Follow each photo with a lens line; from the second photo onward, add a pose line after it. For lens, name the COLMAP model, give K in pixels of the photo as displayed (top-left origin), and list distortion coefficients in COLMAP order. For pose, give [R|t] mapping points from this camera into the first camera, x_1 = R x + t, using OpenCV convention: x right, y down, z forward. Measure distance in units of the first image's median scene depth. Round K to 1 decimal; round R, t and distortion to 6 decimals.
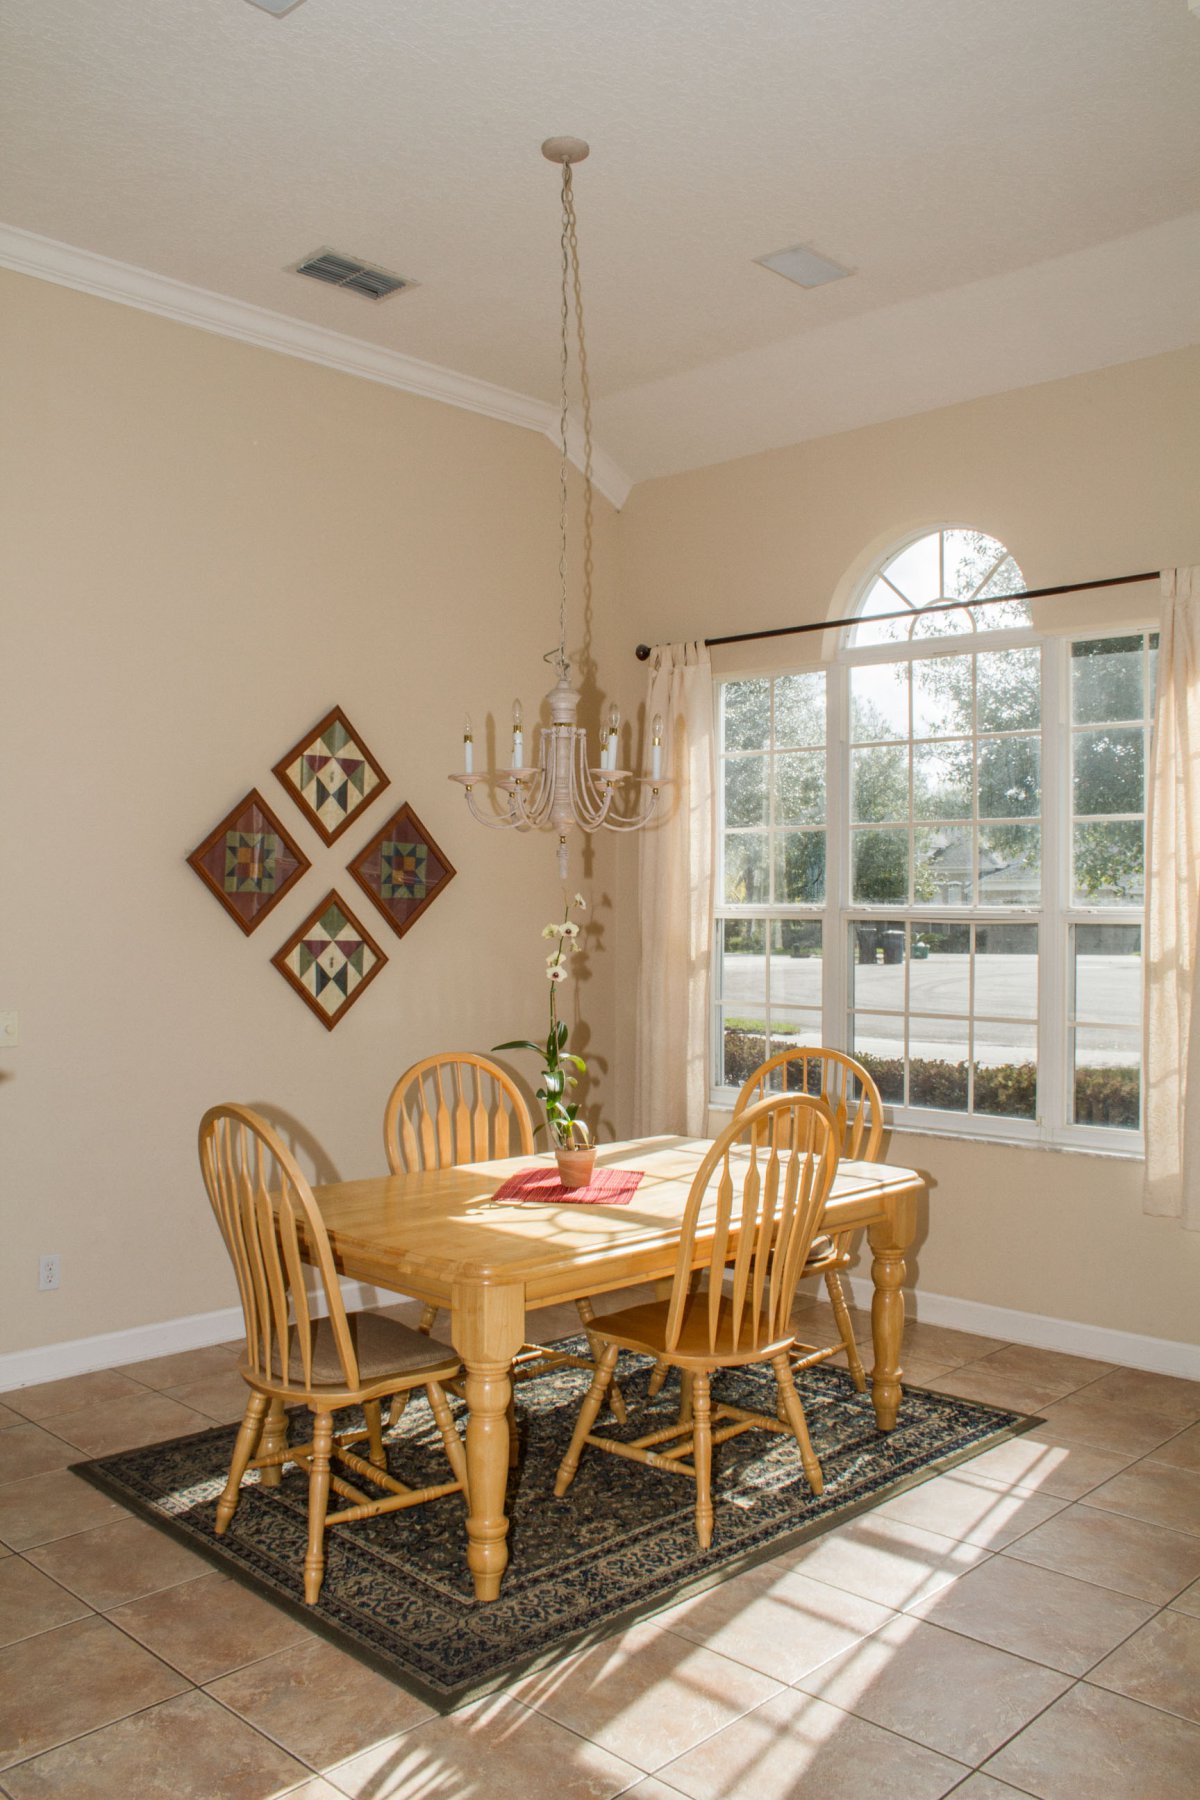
lens RADIAL K [[1506.8, 0, 552.7], [0, 1506.8, 902.4], [0, 0, 1]] dist [-0.157376, 0.124614]
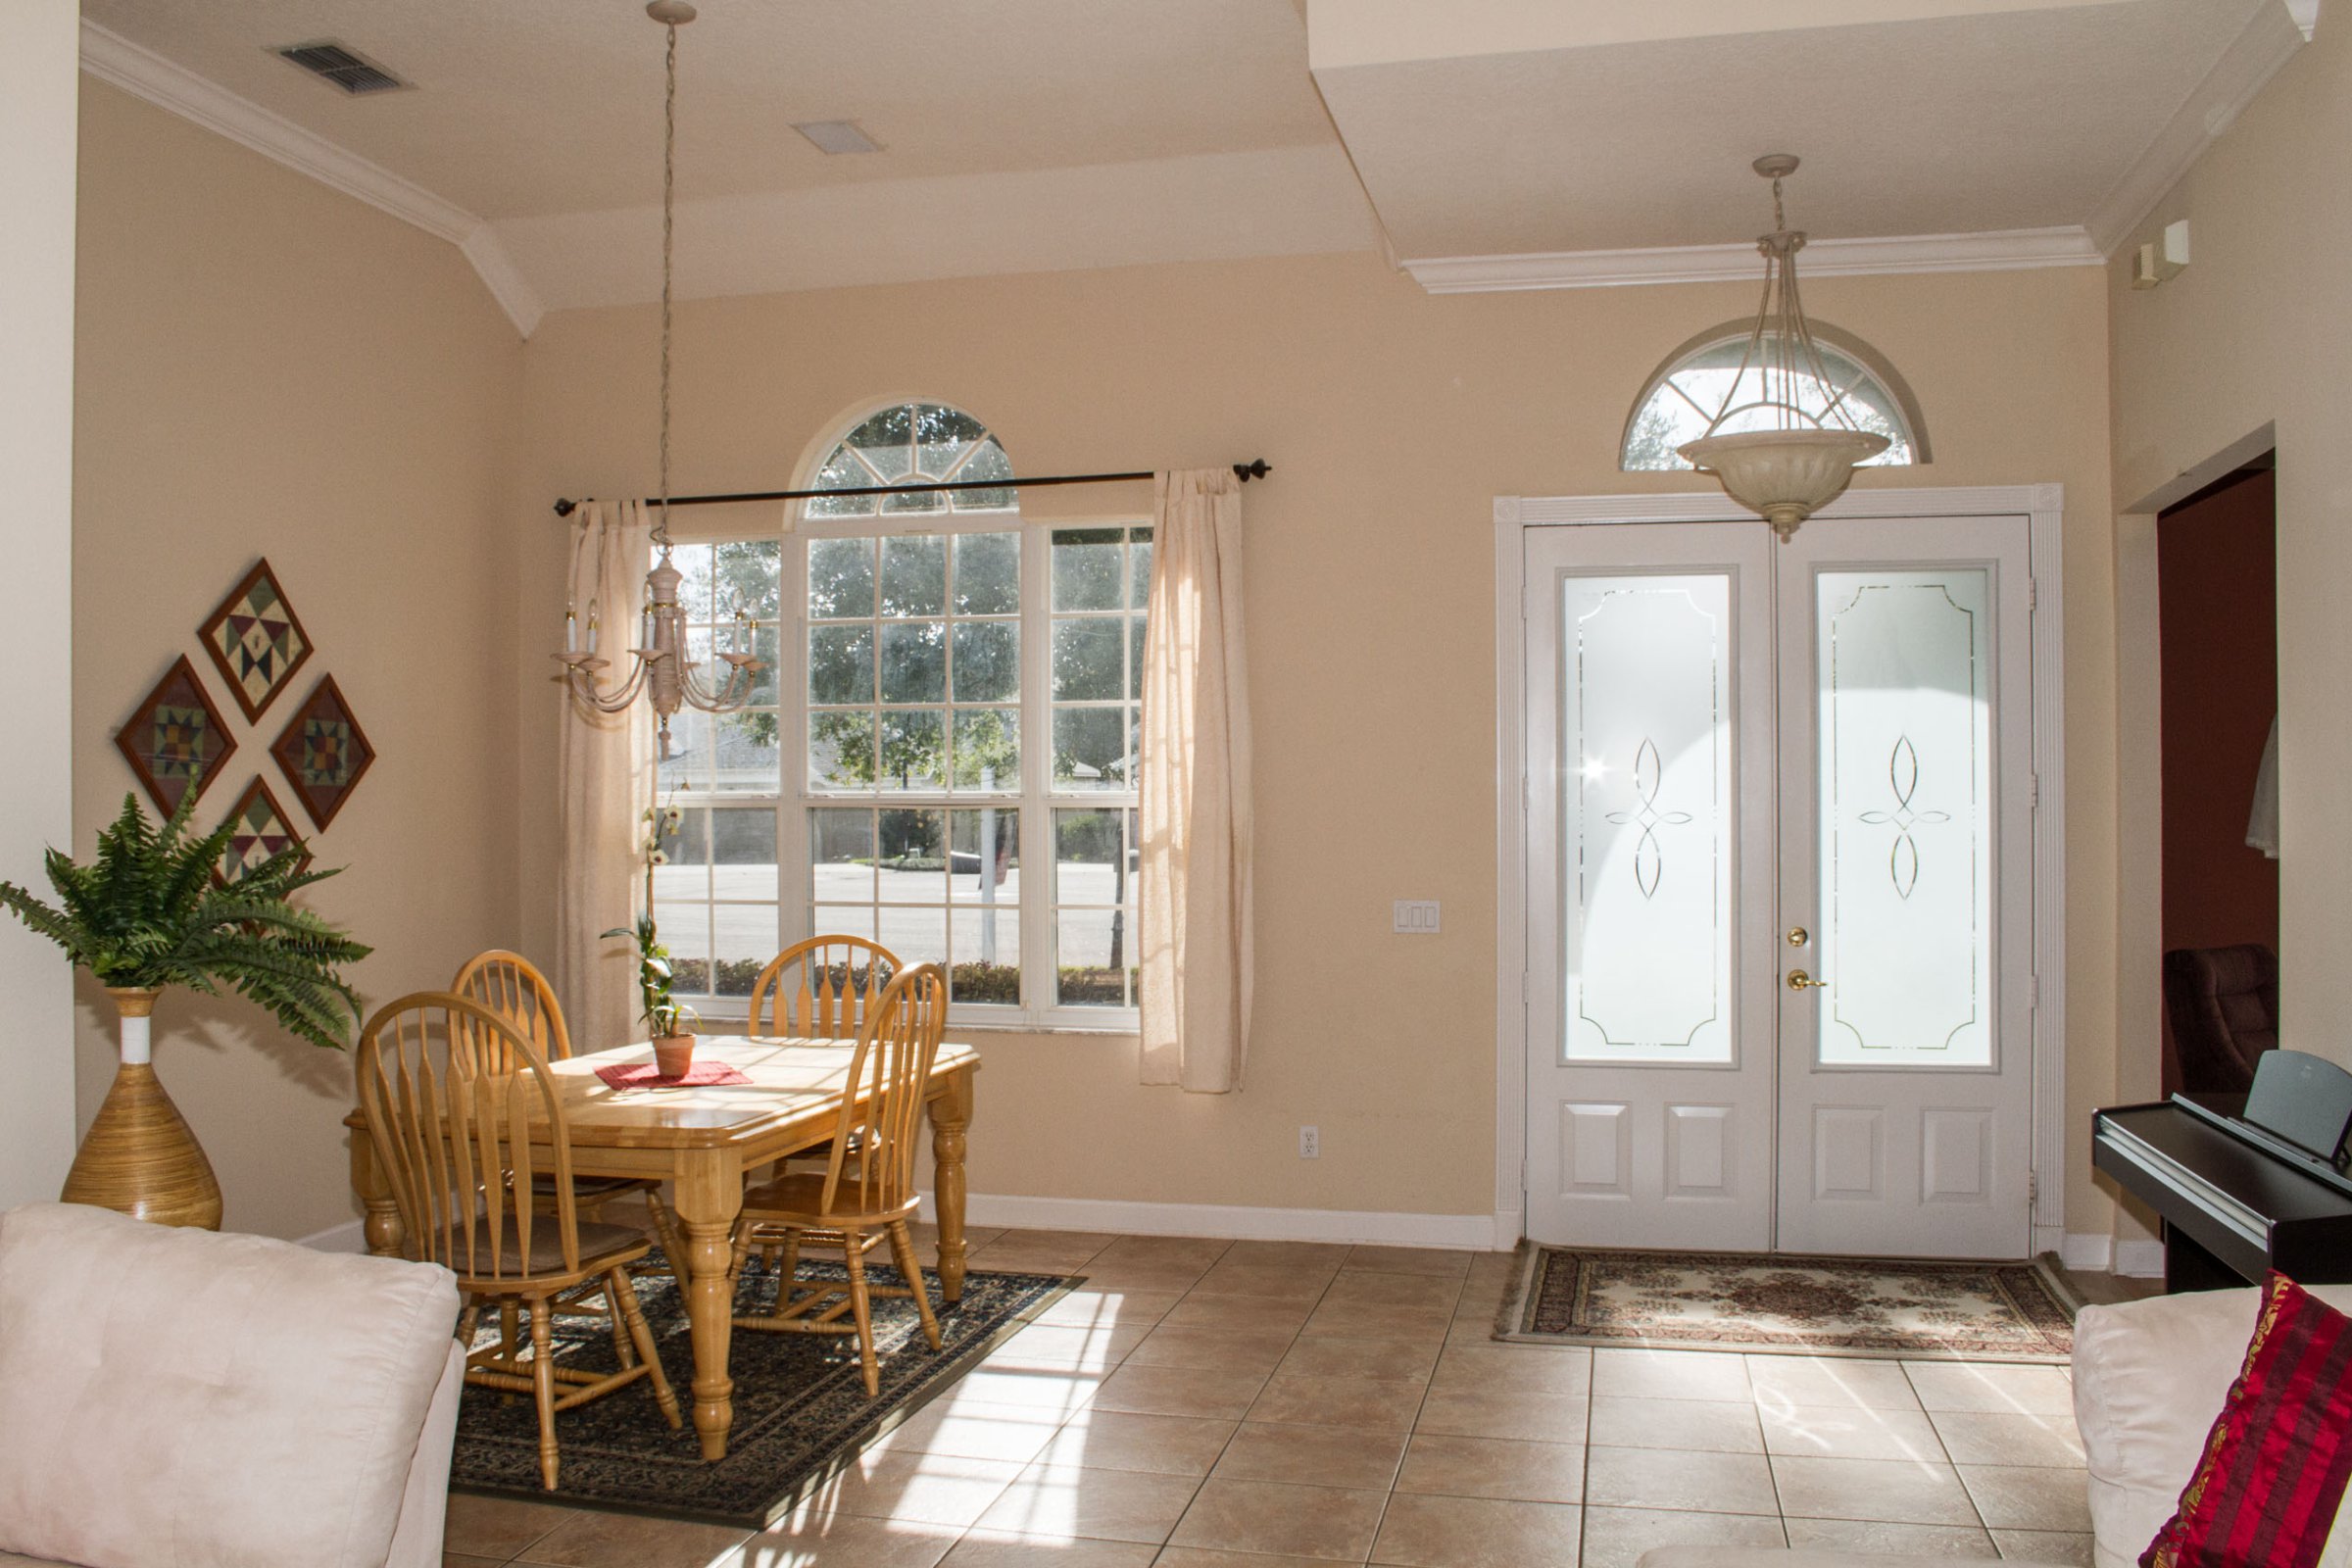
lens RADIAL K [[1968.9, 0, 1176.0], [0, 1968.9, 784.0], [0, 0, 1]] dist [-0.157376, 0.124614]
pose [[0.855492, -0.002804, 0.517809, -0.305977], [0.006877, 0.999959, -0.005947, 0.007207], [-0.517771, 0.008649, 0.855476, -0.217386]]
